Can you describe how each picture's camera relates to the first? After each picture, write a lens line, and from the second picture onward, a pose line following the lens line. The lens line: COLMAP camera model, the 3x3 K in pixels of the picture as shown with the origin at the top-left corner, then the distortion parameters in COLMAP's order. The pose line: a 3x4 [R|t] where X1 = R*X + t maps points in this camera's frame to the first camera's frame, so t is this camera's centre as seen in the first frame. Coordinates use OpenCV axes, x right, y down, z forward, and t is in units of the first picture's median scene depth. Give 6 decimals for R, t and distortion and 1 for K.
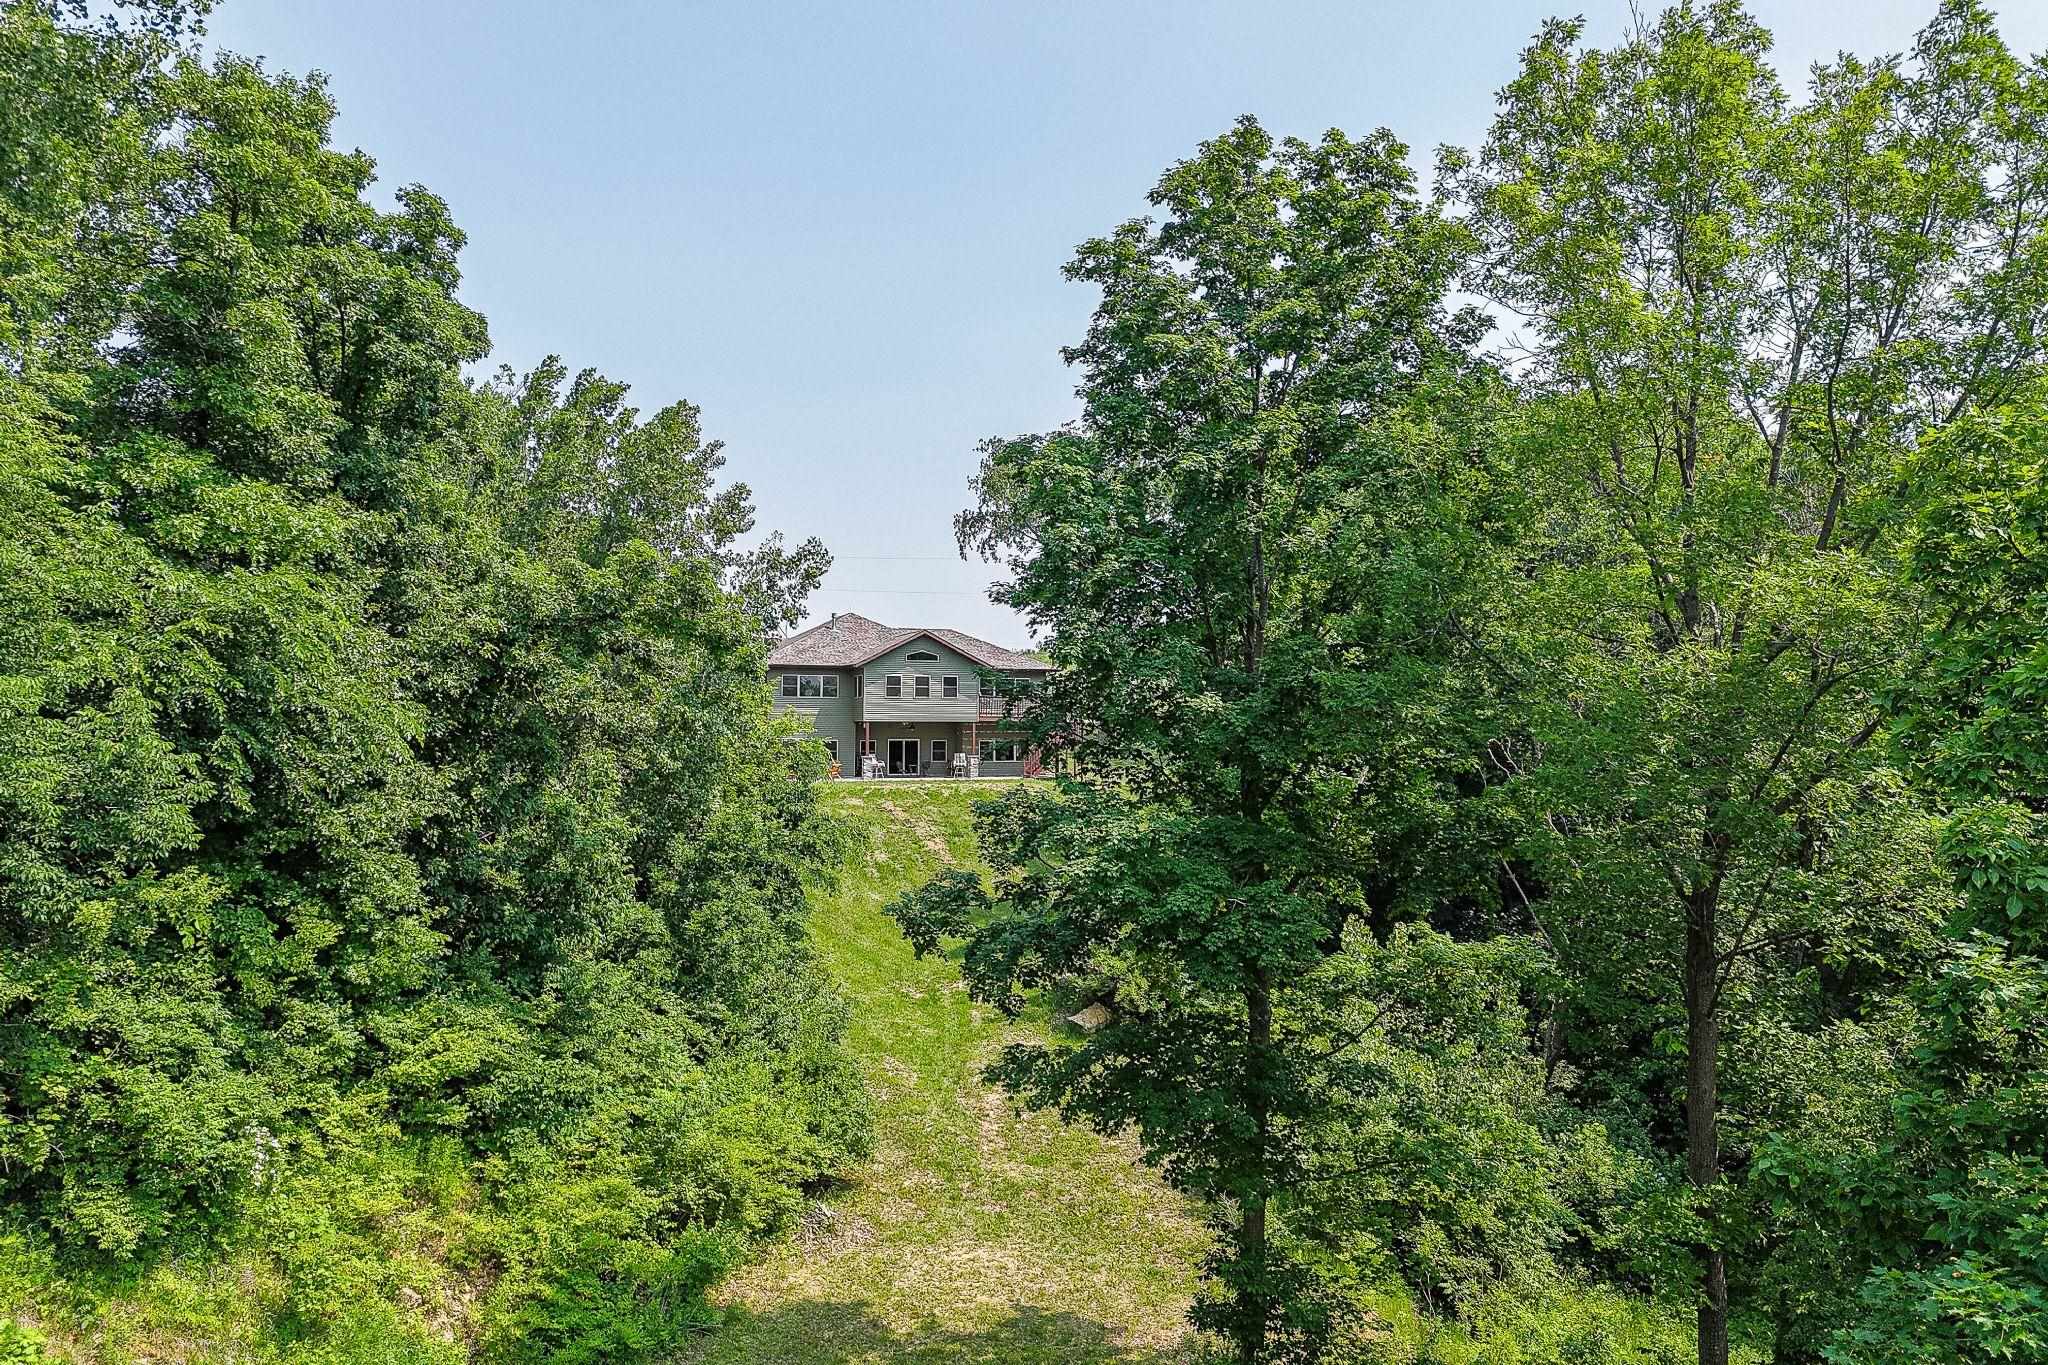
lens RADIAL K [[1481.5, 0, 1029.5], [0, 1481.5, 687.3], [0, 0, 1]] dist [0.052968, -0.034449]
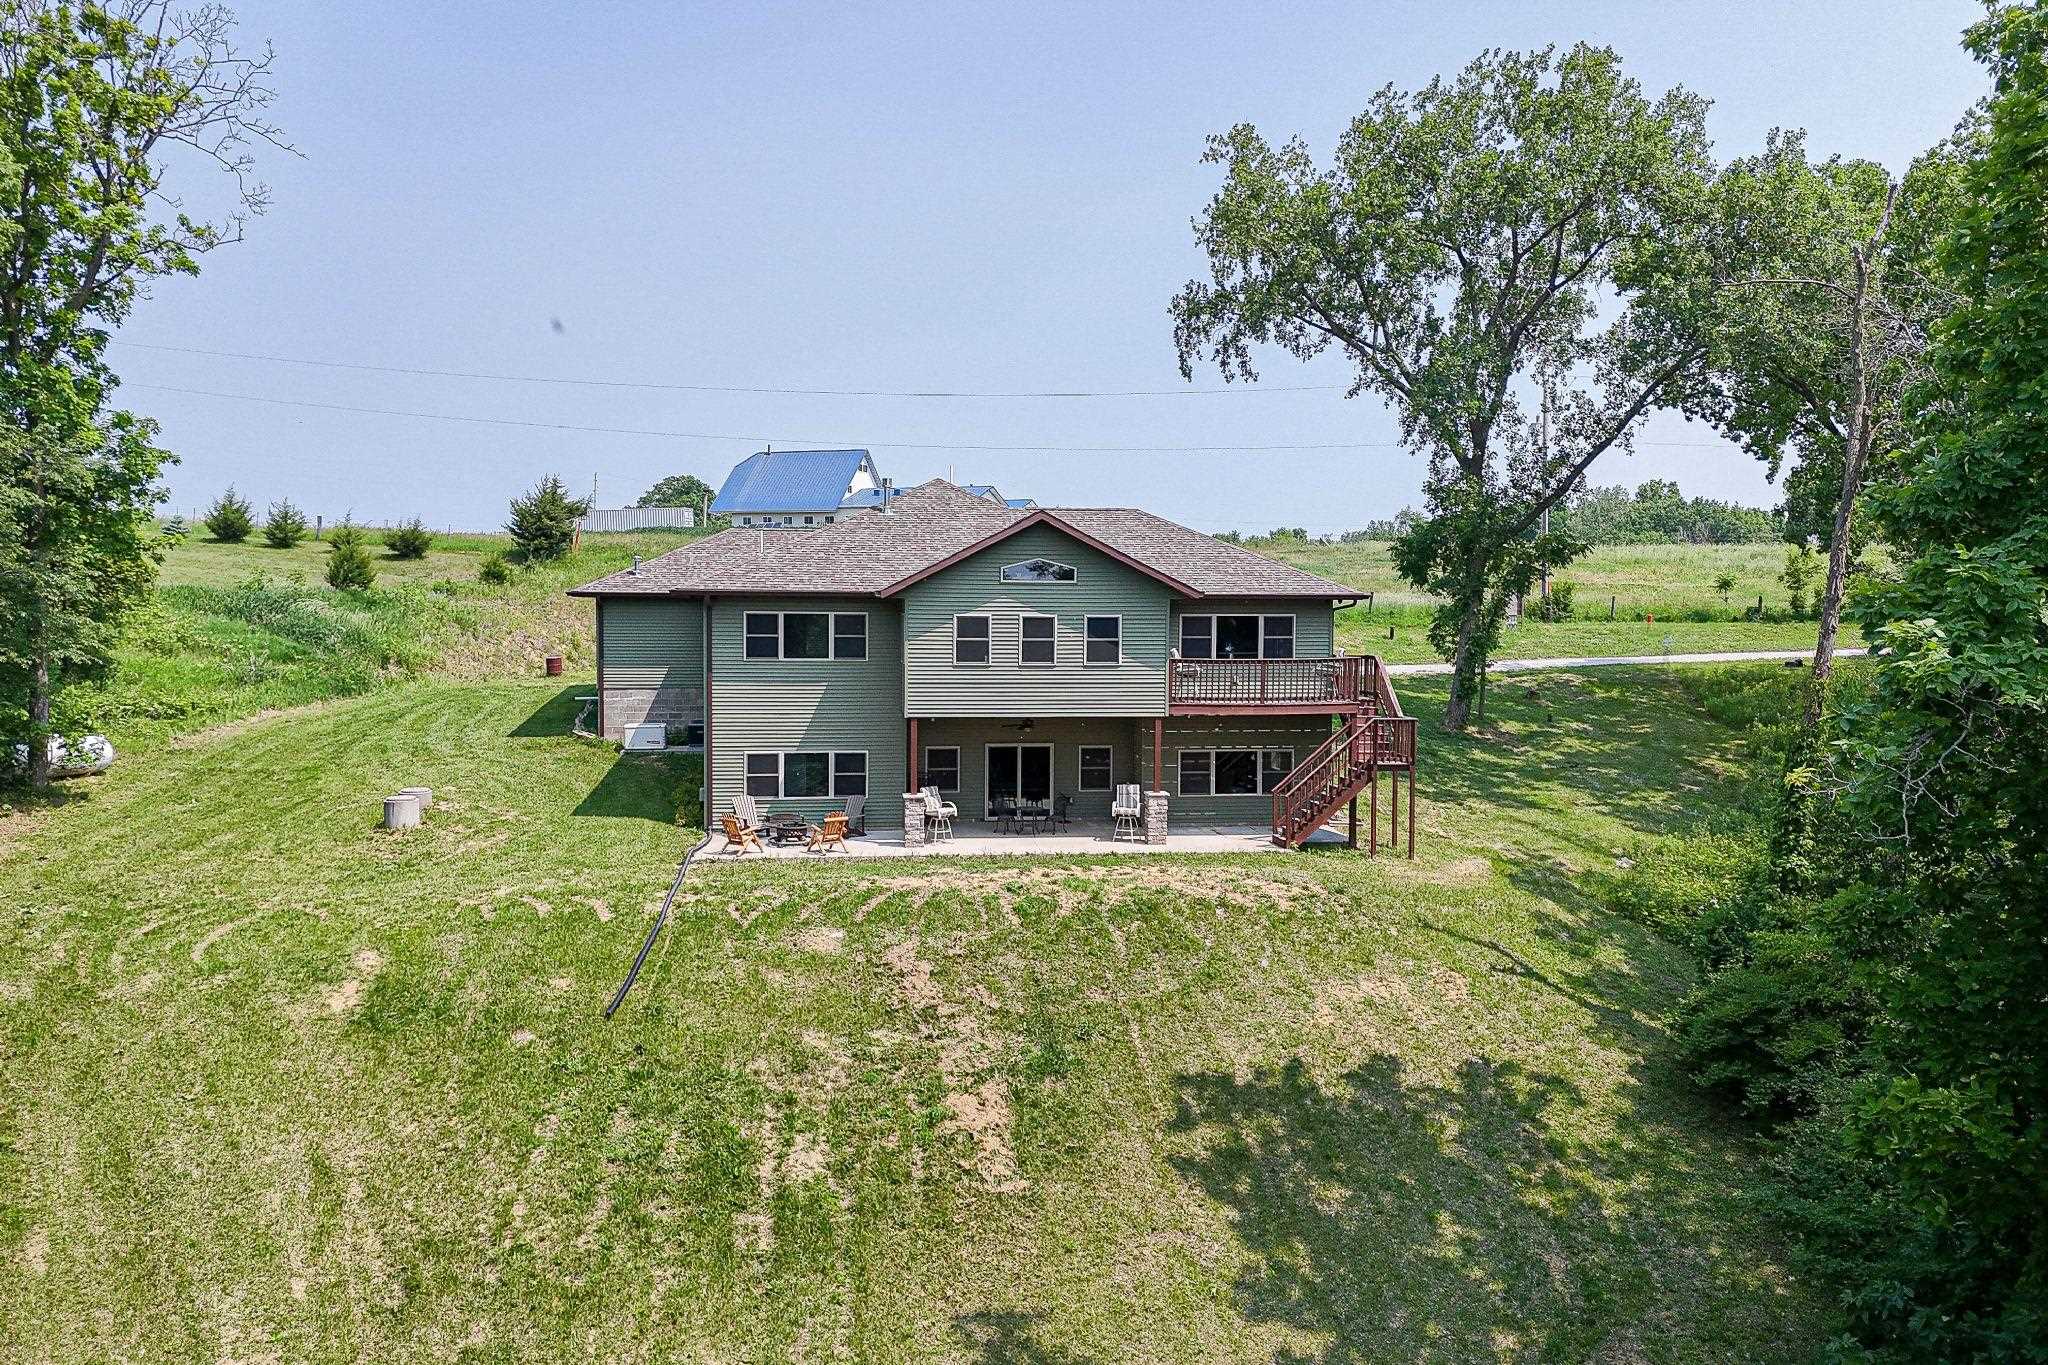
lens RADIAL K [[1481.5, 0, 1043.2], [0, 1481.5, 678.0], [0, 0, 1]] dist [0.052968, -0.034449]
pose [[0.977264, 0.012331, -0.211668, 0.023696], [0.002813, 0.997466, 0.071095, -0.020487], [0.212009, -0.070074, 0.974752, 0.564030]]
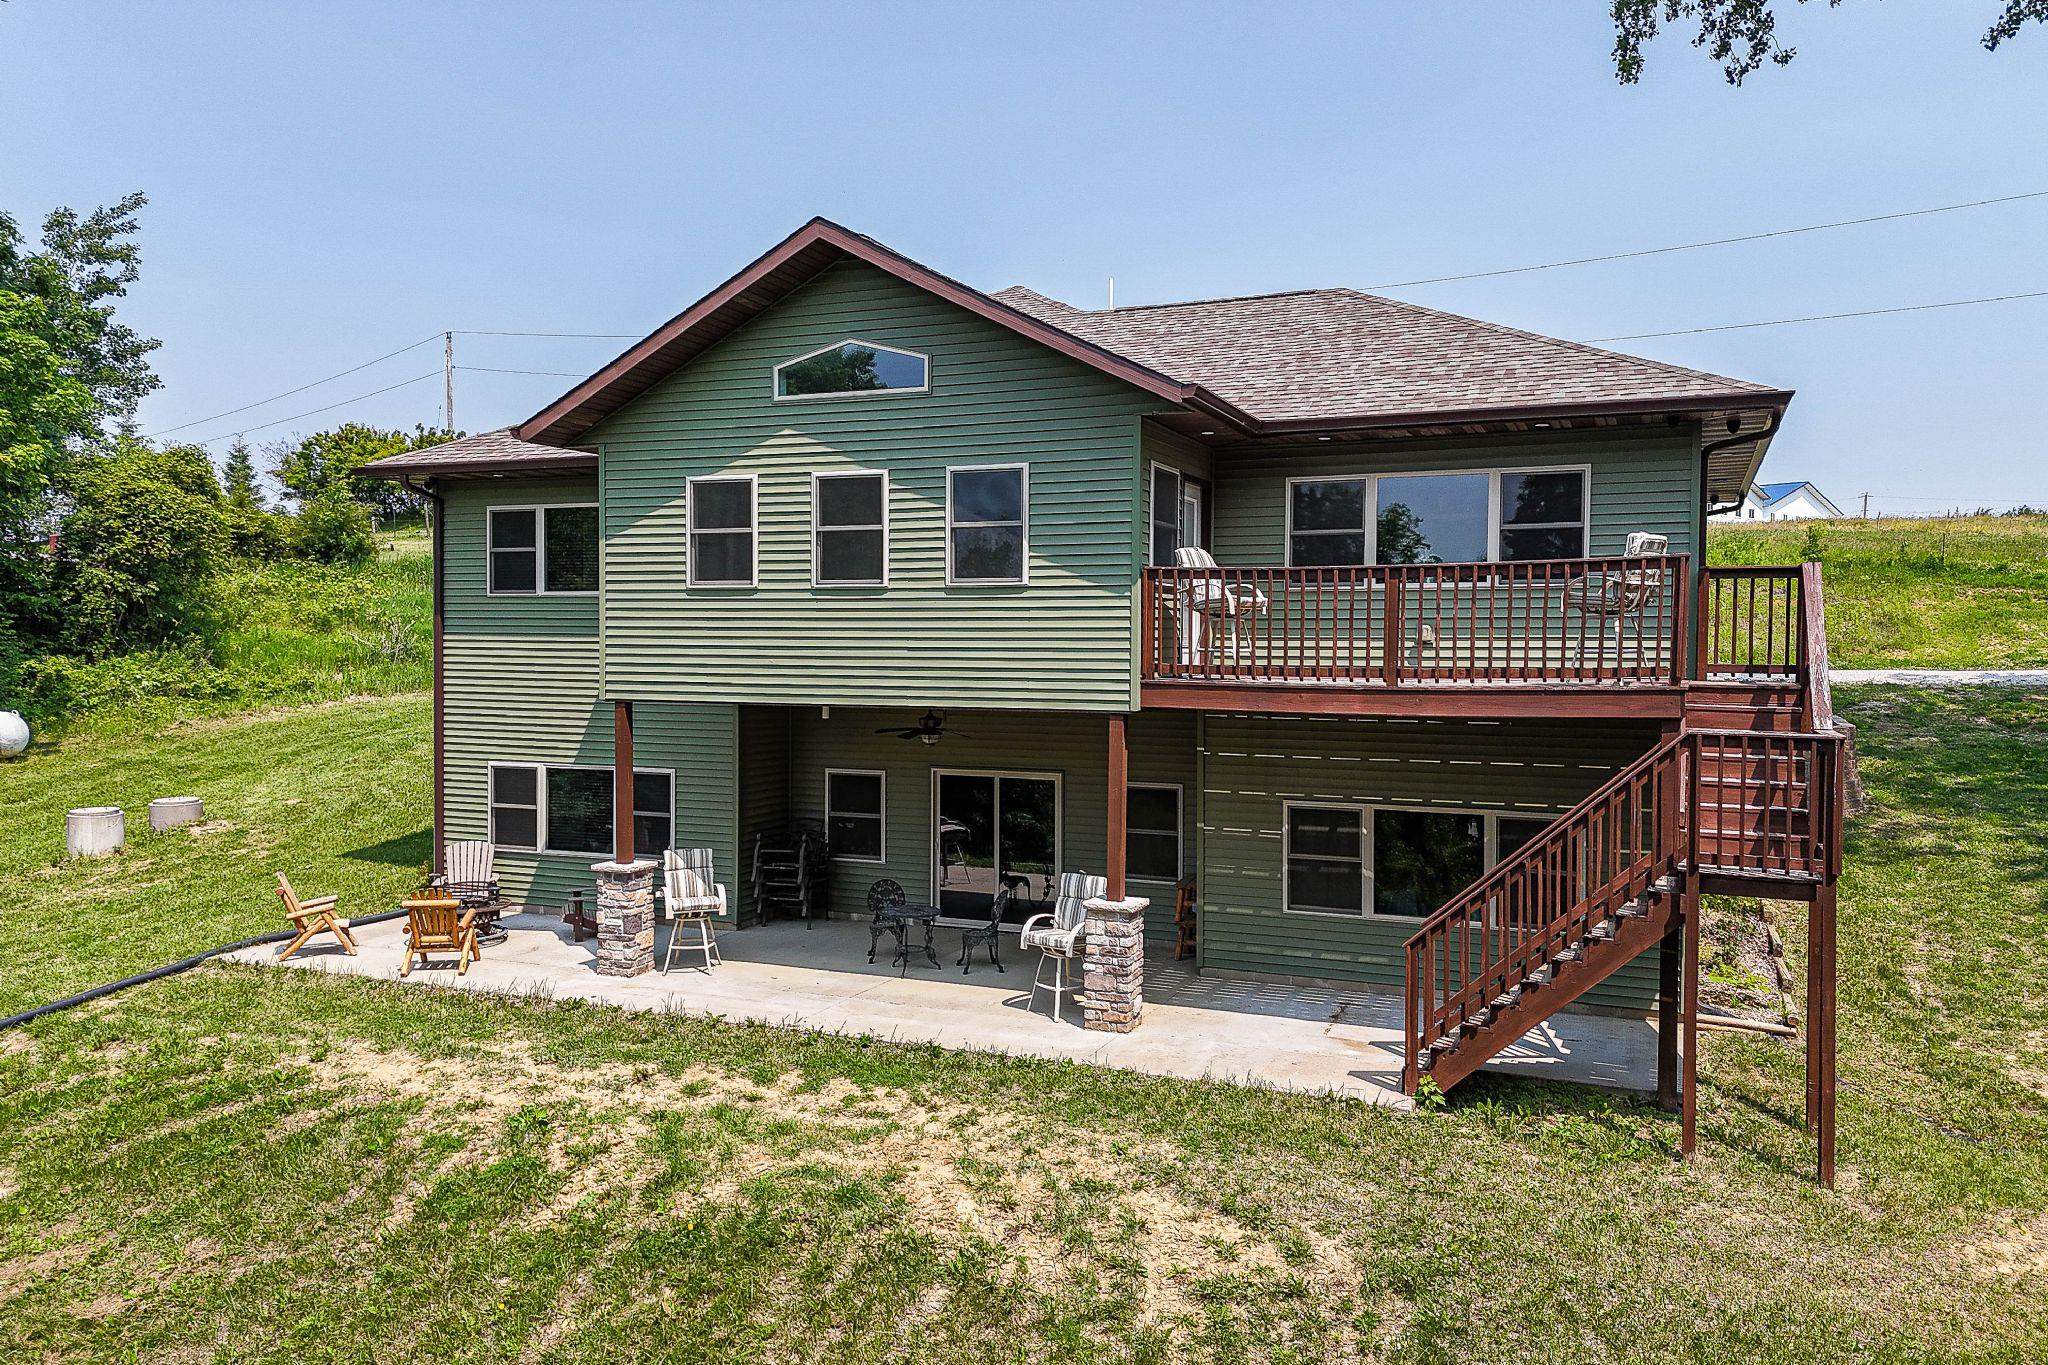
lens RADIAL K [[1481.5, 0, 1029.9], [0, 1481.5, 684.7], [0, 0, 1]] dist [0.052968, -0.034449]
pose [[0.731385, 0.019172, -0.681696, 0.078834], [0.015802, 0.998860, 0.045045, 0.011864], [0.681782, -0.043717, 0.730248, 0.872151]]
